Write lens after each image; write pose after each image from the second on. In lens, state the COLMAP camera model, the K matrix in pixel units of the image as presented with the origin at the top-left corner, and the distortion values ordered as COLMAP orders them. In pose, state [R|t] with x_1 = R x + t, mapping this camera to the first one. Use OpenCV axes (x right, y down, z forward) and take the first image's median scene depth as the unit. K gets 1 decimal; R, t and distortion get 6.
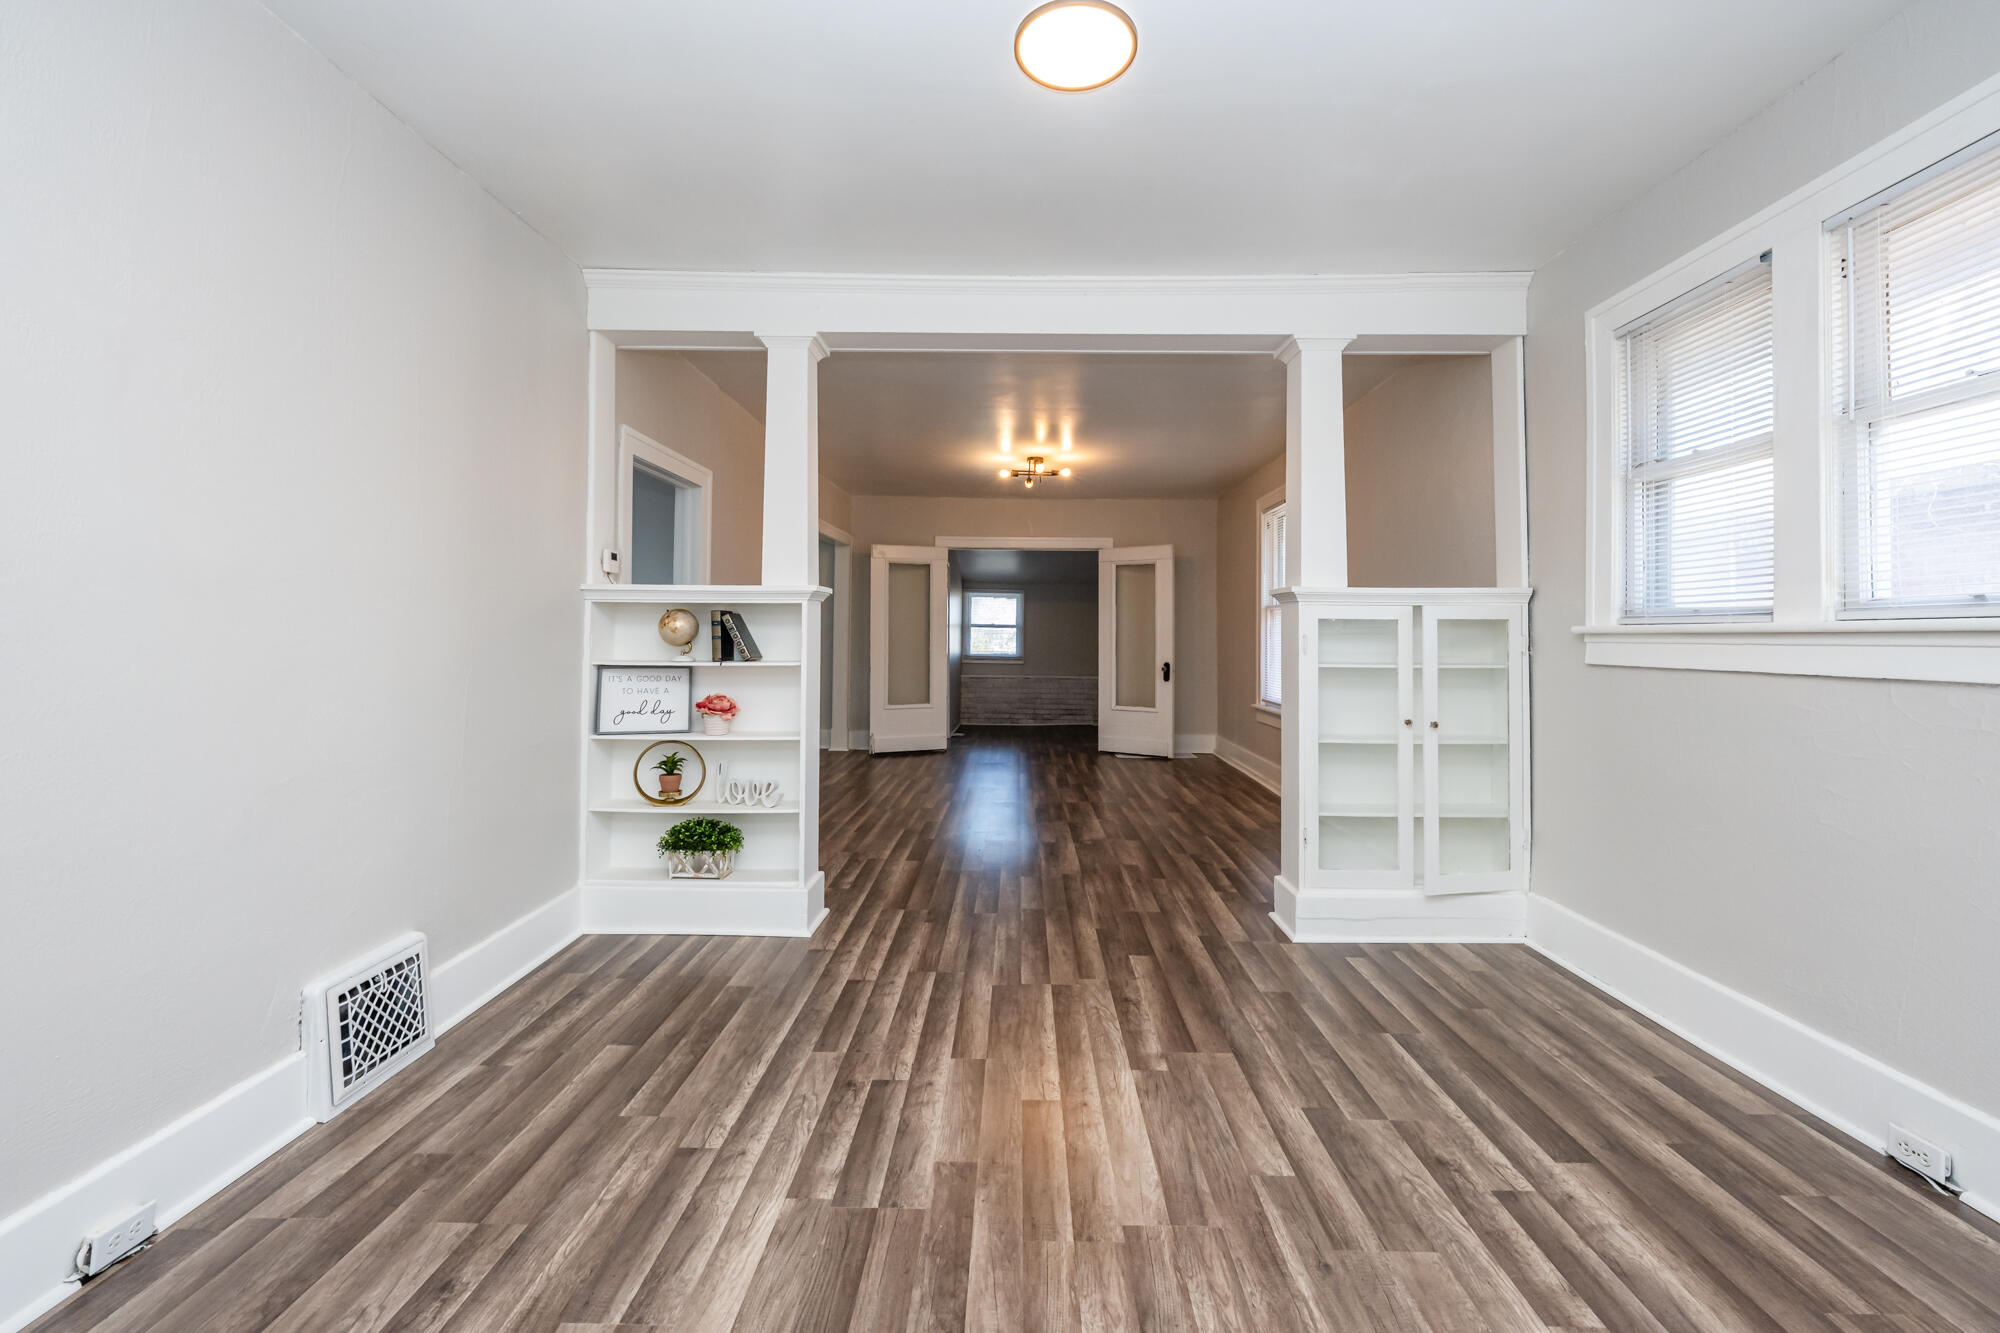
lens RADIAL K [[811.8, 0, 1000.4], [0, 811.8, 639.5], [0, 0, 1]] dist [-0.000178, 0.000513]
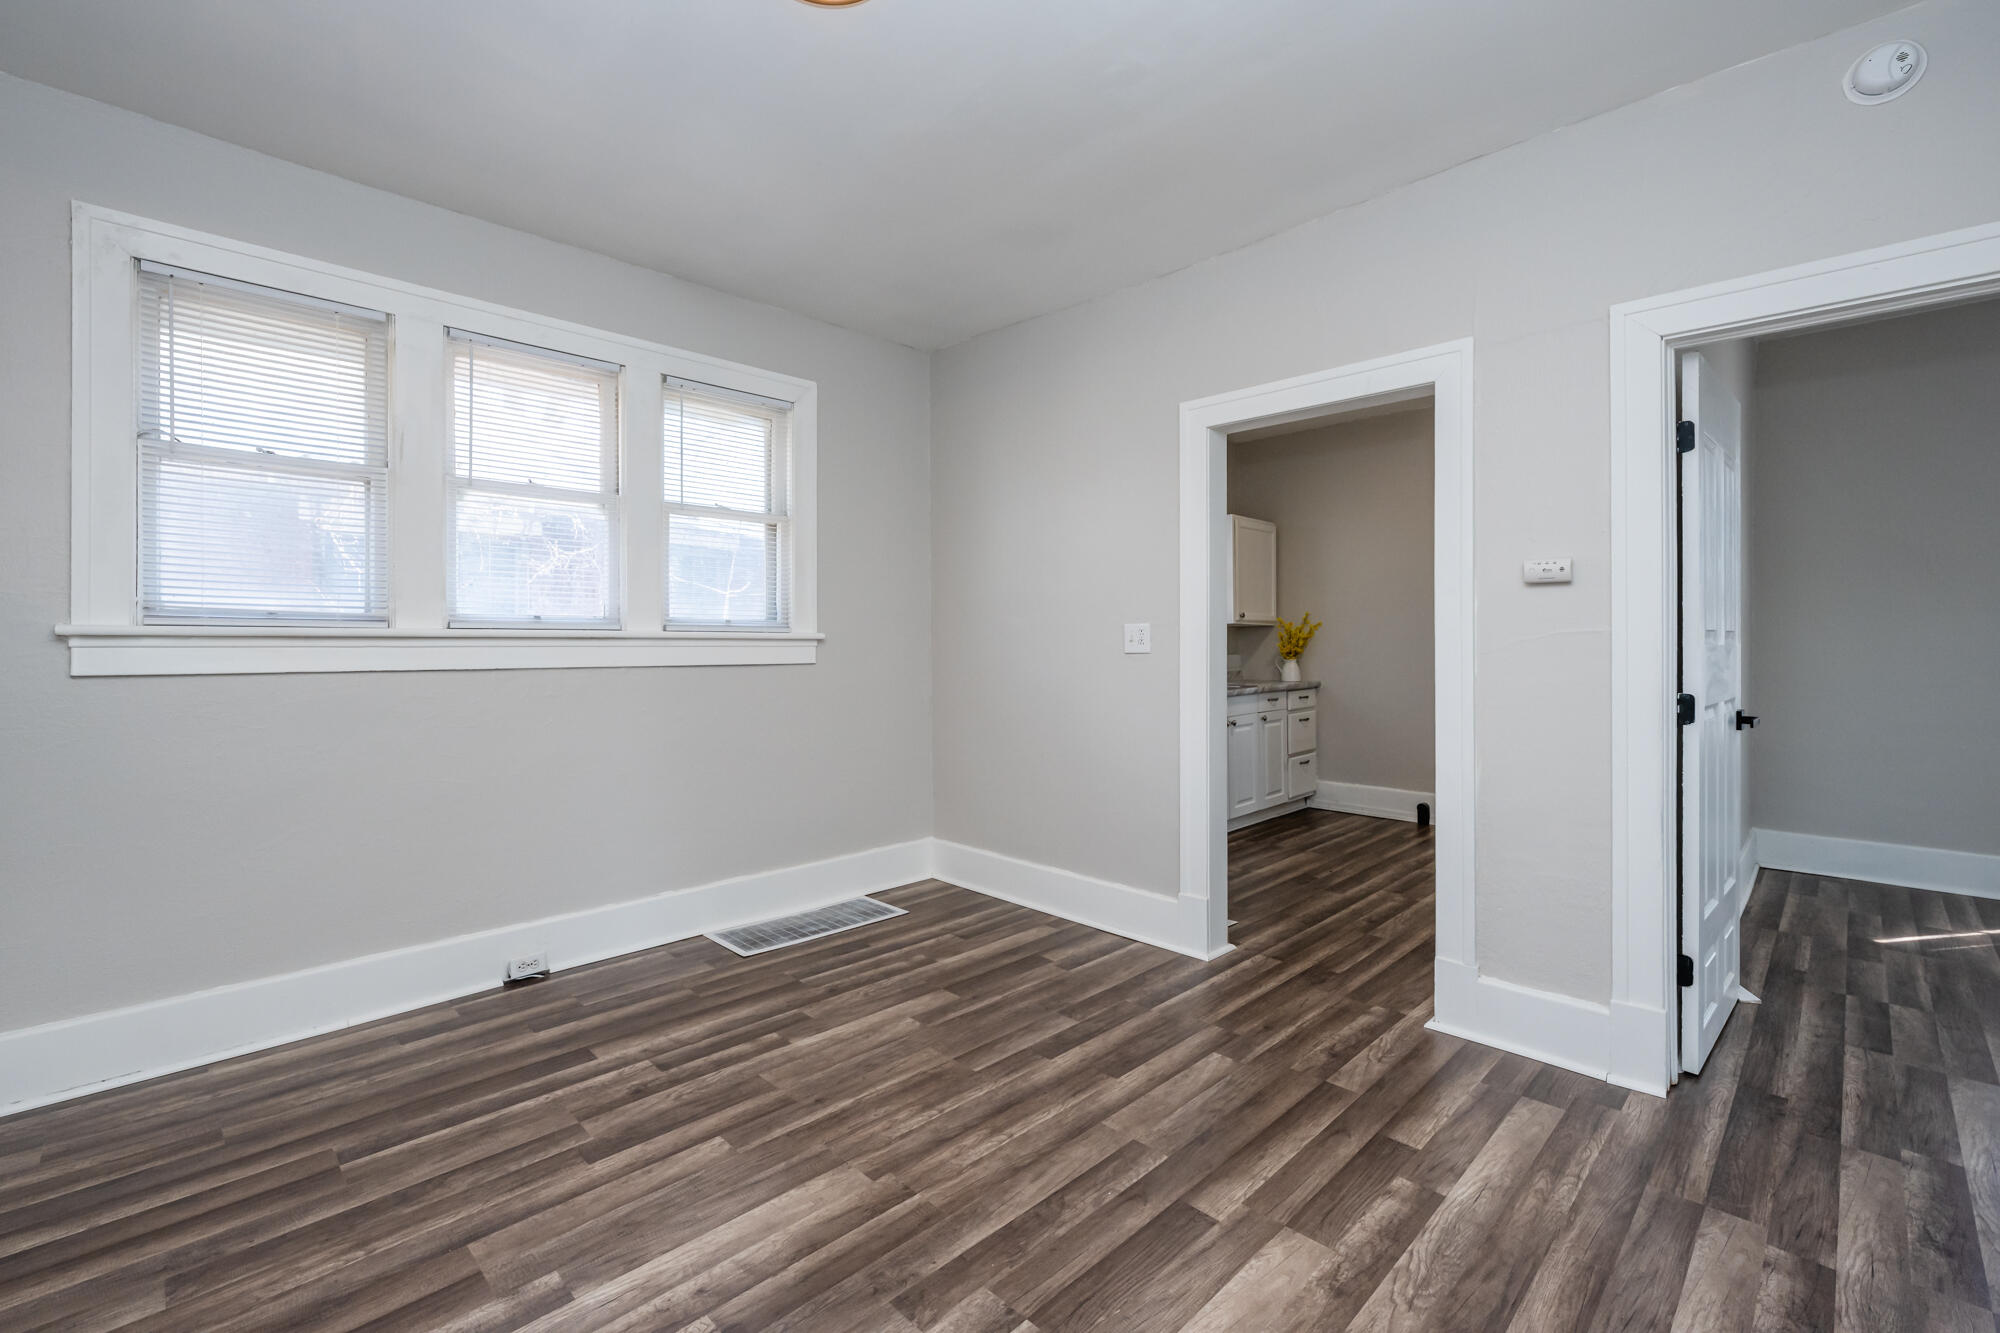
lens RADIAL K [[868.4, 0, 1003.9], [0, 868.4, 643.9], [0, 0, 1]] dist [-0.000225, 0.000041]
pose [[-0.728300, -0.001795, 0.685256, -0.469776], [-0.000519, 0.999998, 0.002068, -0.000866], [-0.685259, 0.001150, -0.728299, 1.048292]]
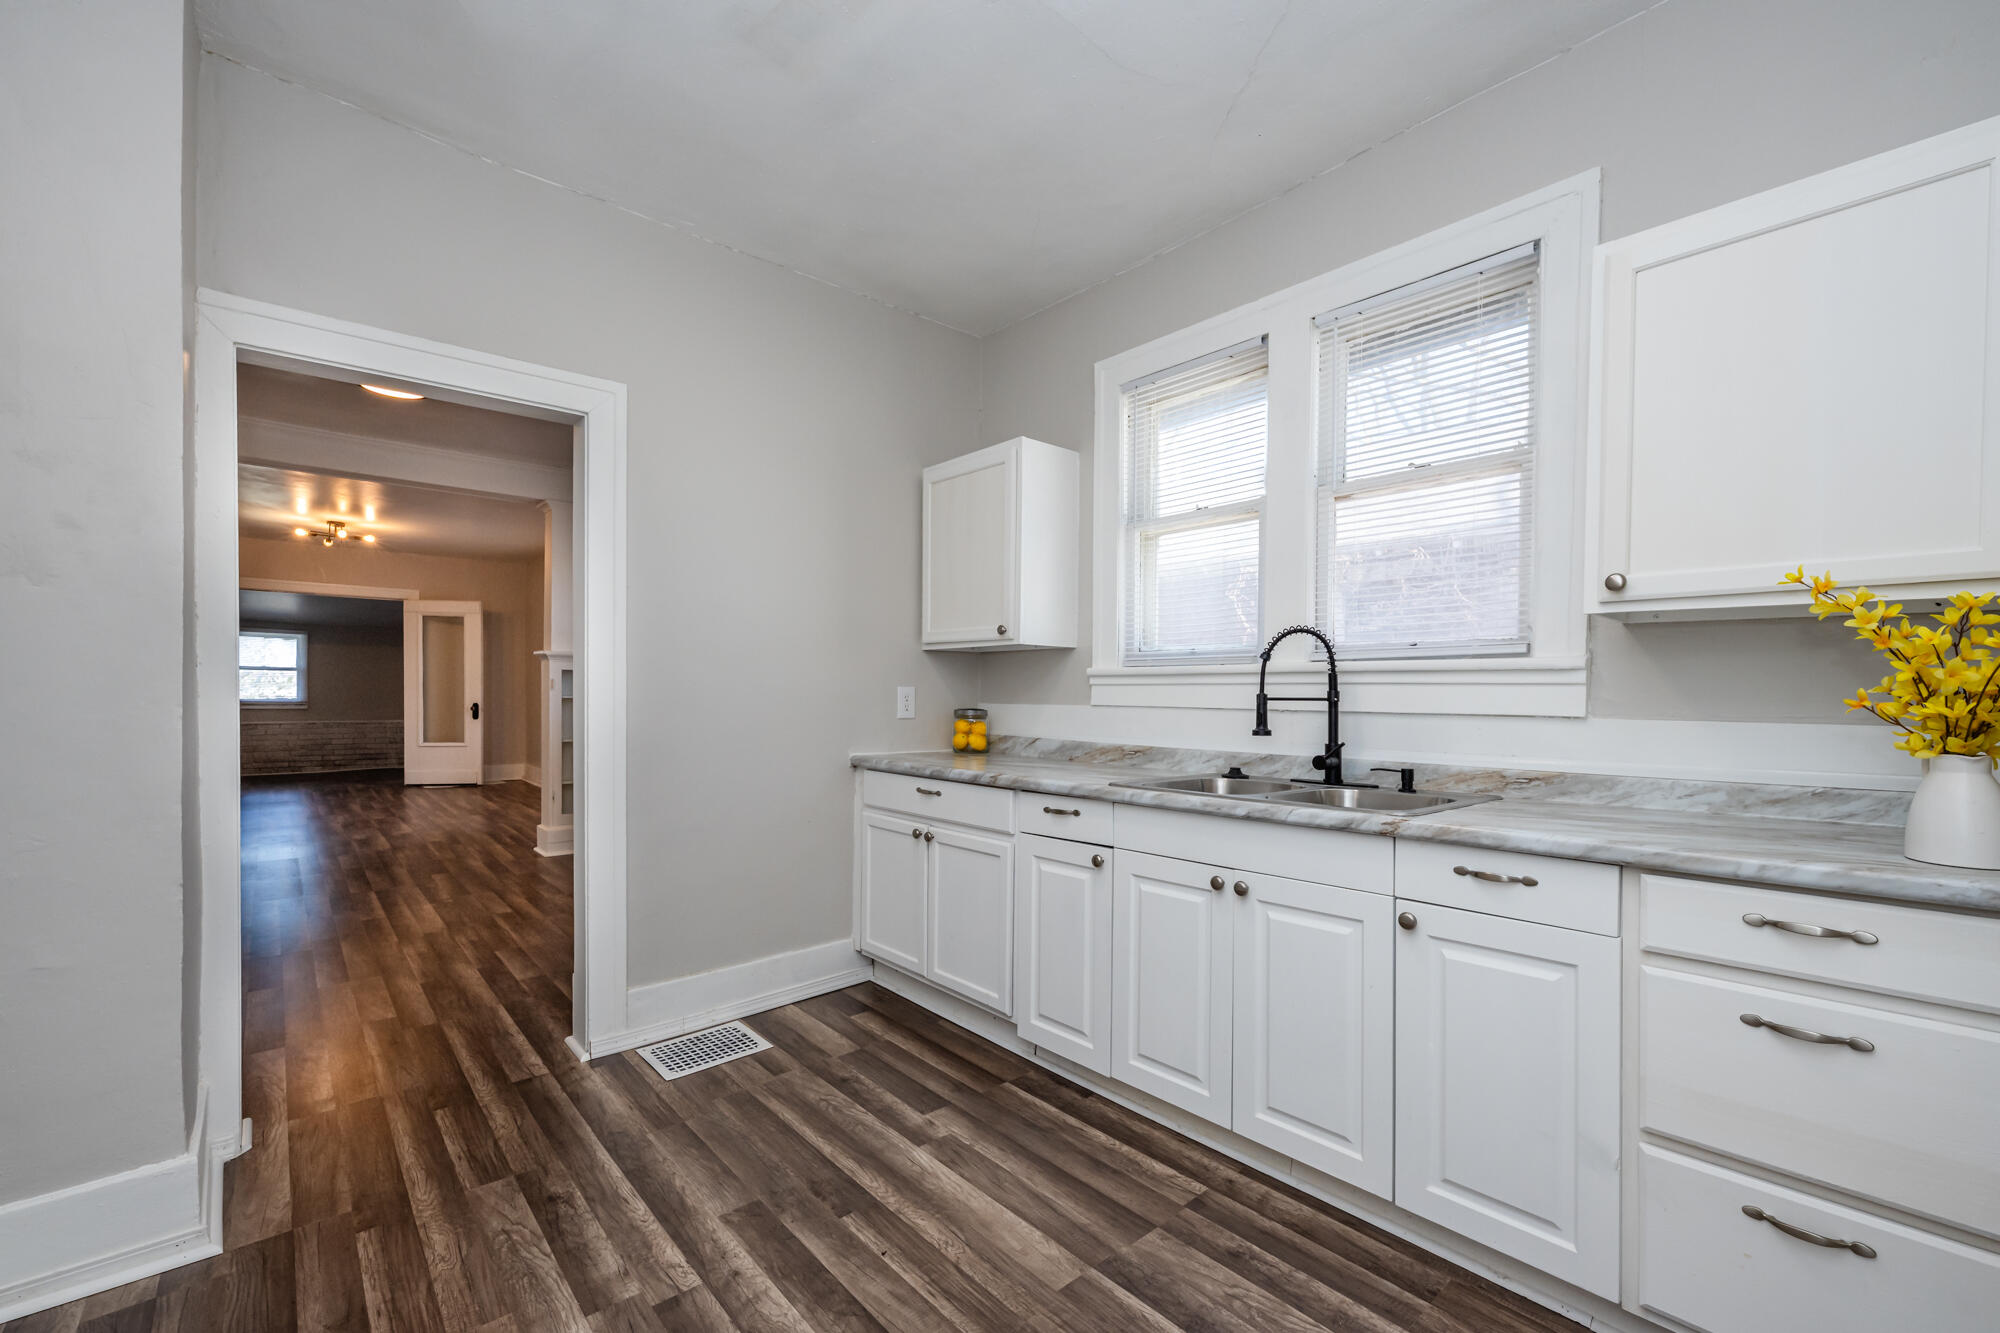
lens RADIAL K [[852.6, 0, 988.6], [0, 852.6, 687.7], [0, 0, 1]] dist [-0.002494, -0.000287]
pose [[0.748438, -0.005338, 0.663183, -0.148352], [0.003181, 0.999985, 0.004459, 0.014868], [-0.663197, -0.001227, 0.748444, -1.117863]]
